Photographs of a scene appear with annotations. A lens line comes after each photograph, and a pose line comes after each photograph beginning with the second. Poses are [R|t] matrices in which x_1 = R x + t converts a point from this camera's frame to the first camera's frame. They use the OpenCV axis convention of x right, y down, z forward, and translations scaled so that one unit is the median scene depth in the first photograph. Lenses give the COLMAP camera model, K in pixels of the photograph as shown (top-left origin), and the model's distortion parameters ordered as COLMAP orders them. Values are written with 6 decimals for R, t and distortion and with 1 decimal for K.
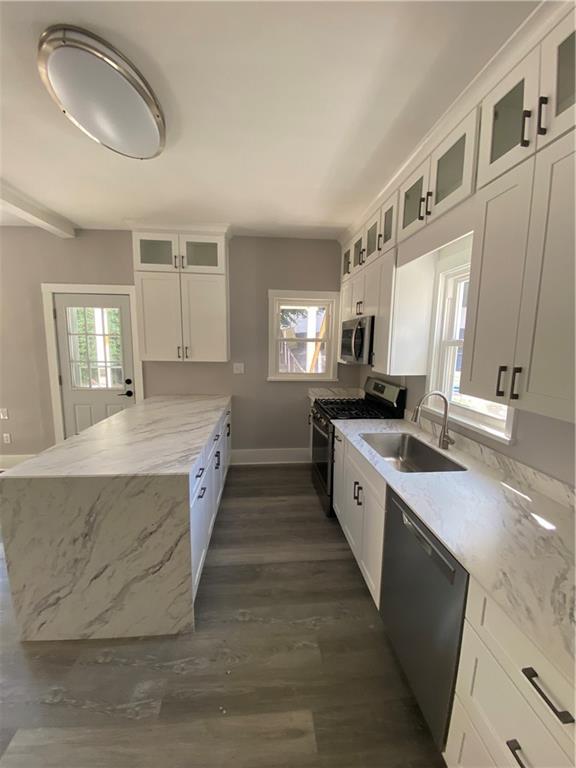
lens RADIAL K [[311.4, 0, 288.0], [0, 311.4, 384.0], [0, 0, 1]] dist [0.000637, -0.000244]
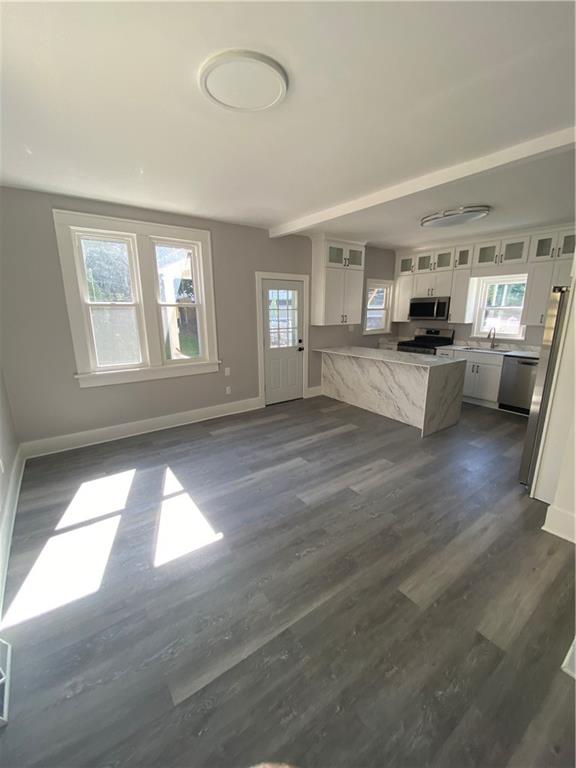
lens RADIAL K [[311.4, 0, 288.0], [0, 311.4, 384.0], [0, 0, 1]] dist [0.000637, -0.000244]
pose [[0.859800, -0.141505, 0.490632, -1.436445], [0.093558, 0.988226, 0.121064, 0.010124], [-0.501986, -0.058188, 0.862916, -0.273229]]
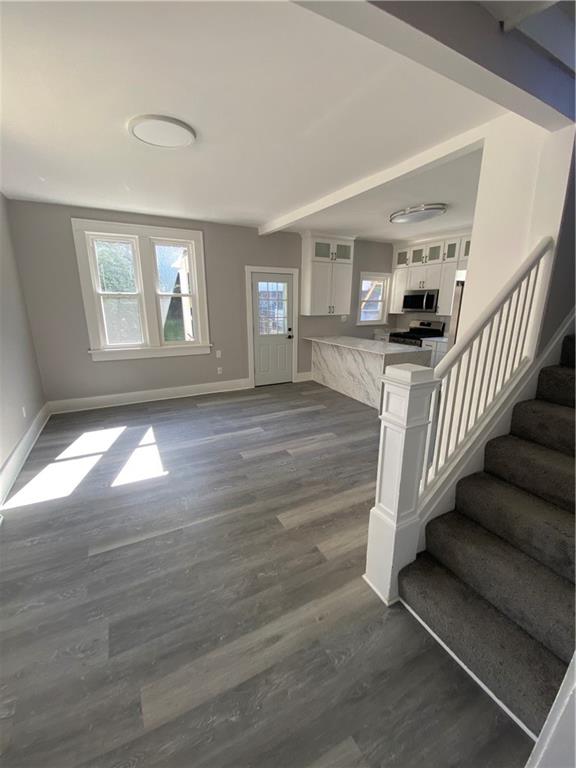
lens RADIAL K [[311.4, 0, 288.0], [0, 311.4, 384.0], [0, 0, 1]] dist [0.000637, -0.000244]
pose [[0.923166, -0.112344, 0.367619, -1.252472], [0.067130, 0.988761, 0.133588, 0.061308], [-0.378495, -0.098646, 0.920332, -0.554416]]
